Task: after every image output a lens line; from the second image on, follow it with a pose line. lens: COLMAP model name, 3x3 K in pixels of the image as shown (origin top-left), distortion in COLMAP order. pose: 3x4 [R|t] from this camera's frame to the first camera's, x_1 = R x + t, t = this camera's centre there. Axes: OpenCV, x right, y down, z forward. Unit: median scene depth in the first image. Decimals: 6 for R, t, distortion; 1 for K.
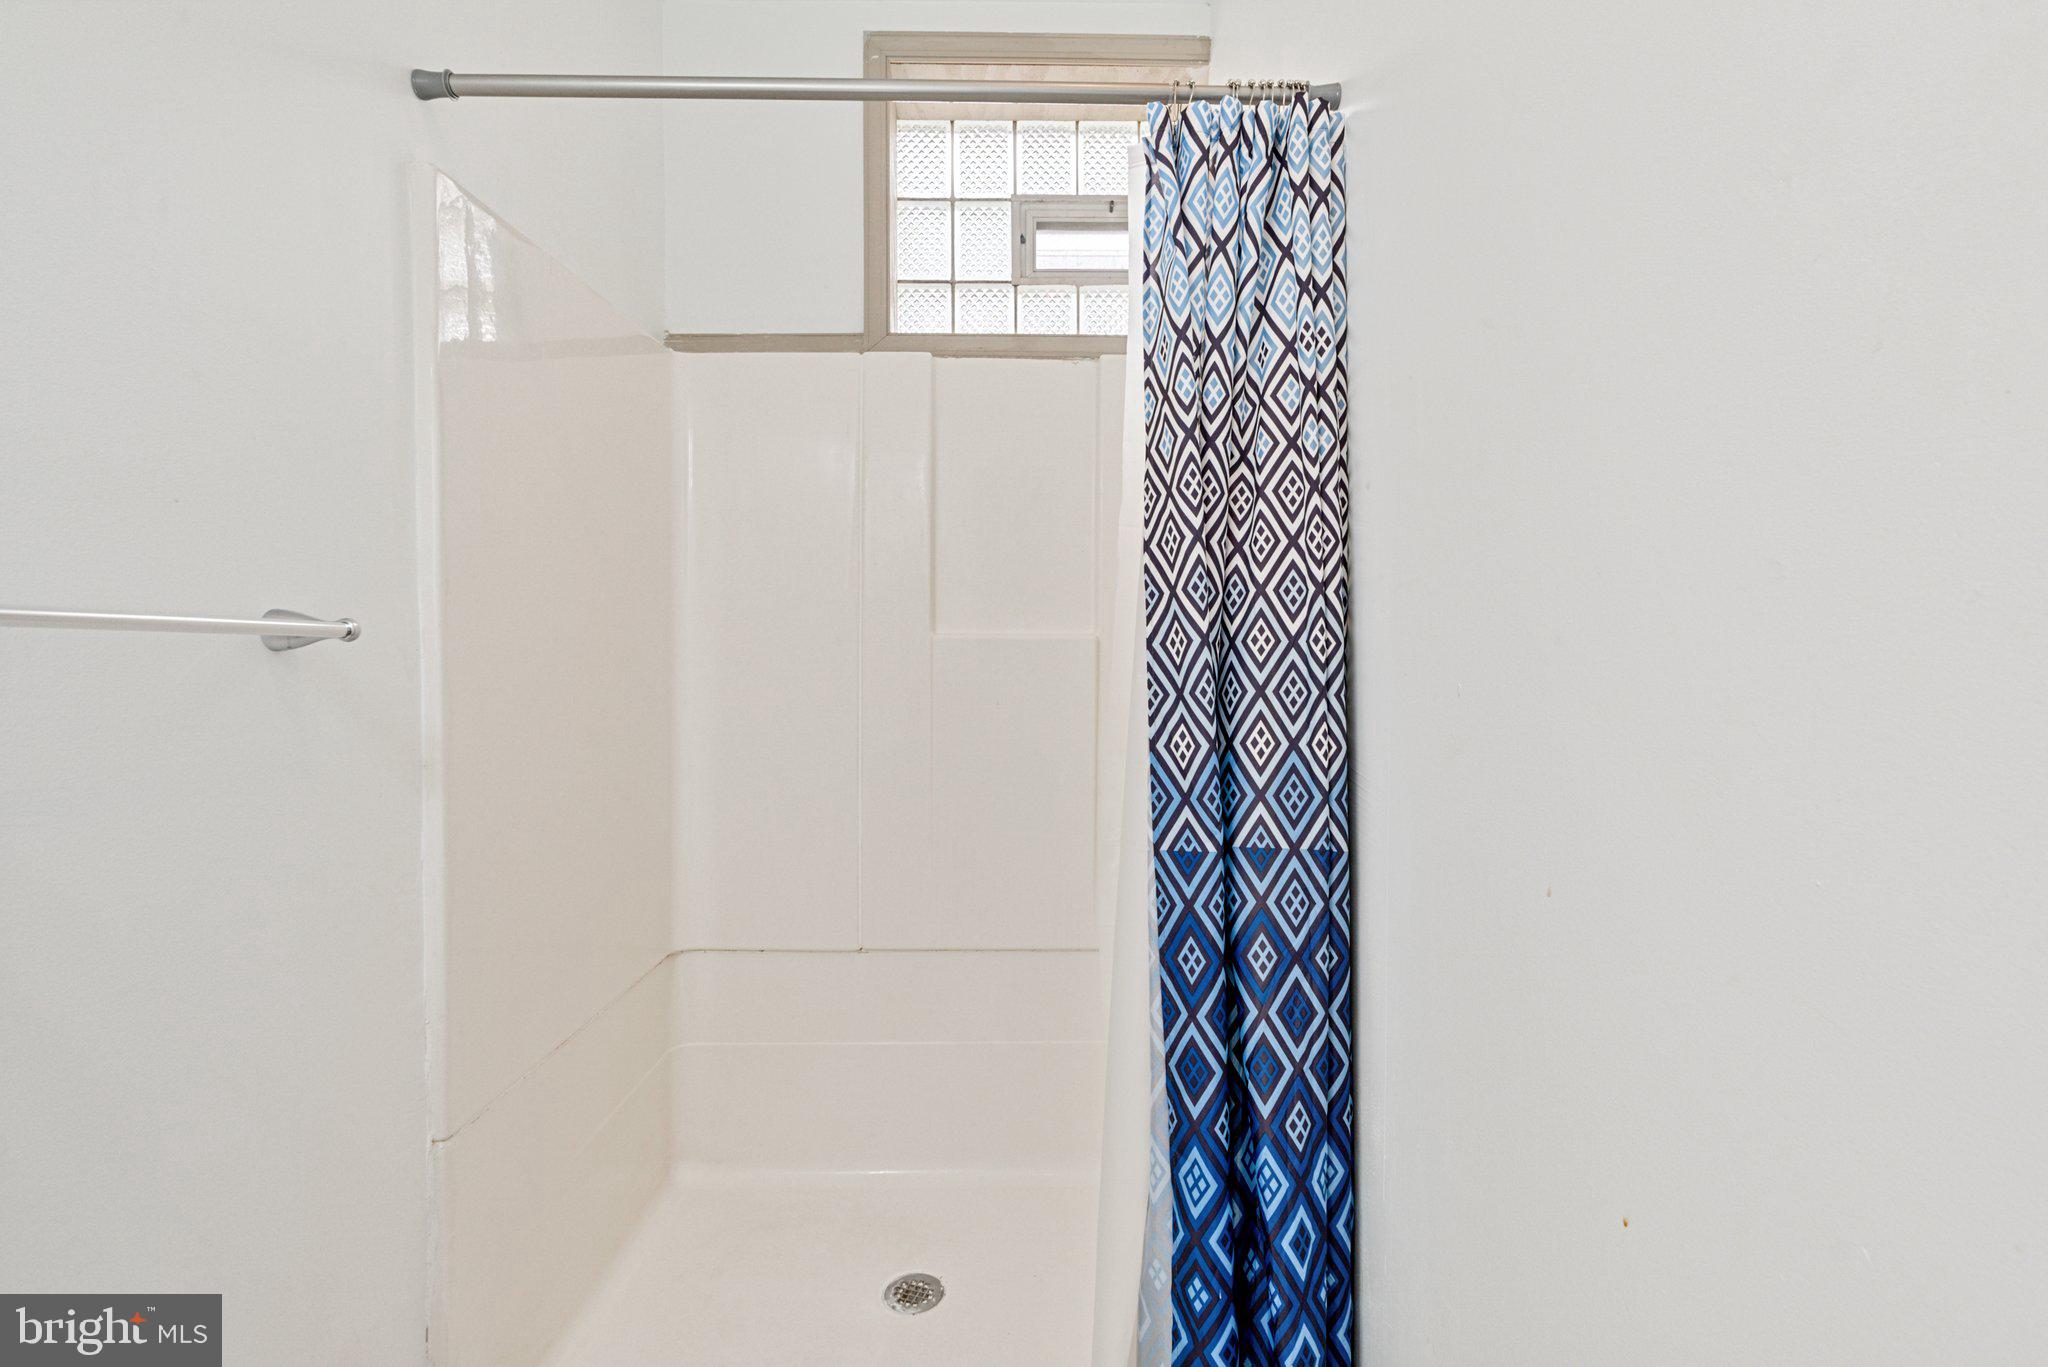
lens RADIAL K [[949.2, 0, 1026.8], [0, 949.2, 663.8], [0, 0, 1]] dist [-0.007668, 0.001175]
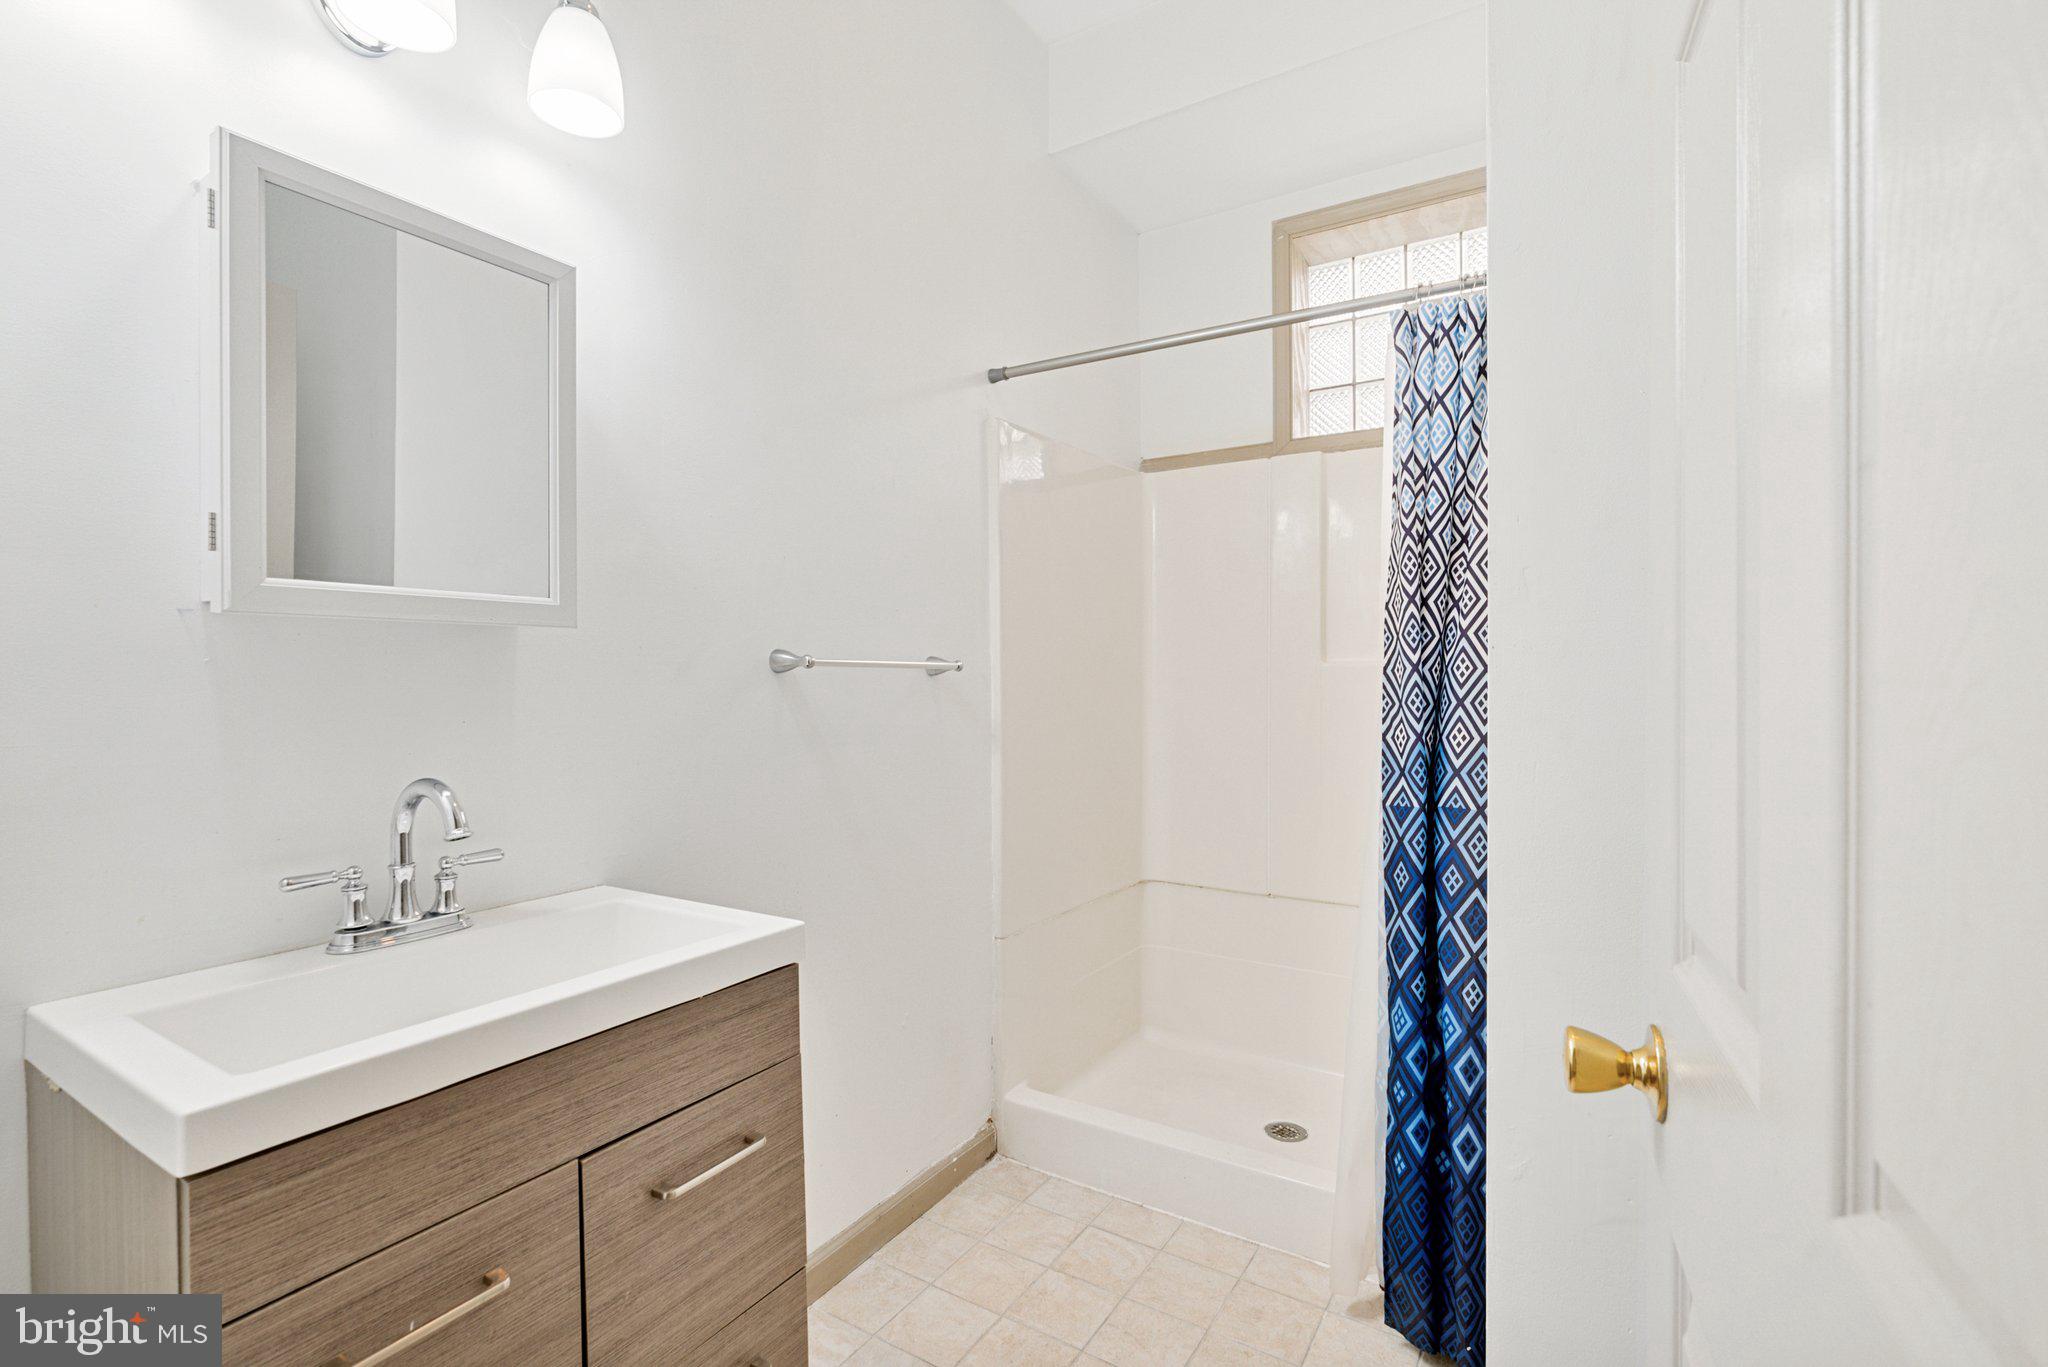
lens RADIAL K [[929.1, 0, 1024.0], [0, 929.1, 683.5], [0, 0, 1]] dist [-0.001133, 0.000363]
pose [[0.841985, 0.003004, -0.539492, 0.460569], [-0.005399, 0.999981, -0.002858, 0.007450], [0.539474, 0.005319, 0.841986, -0.584689]]
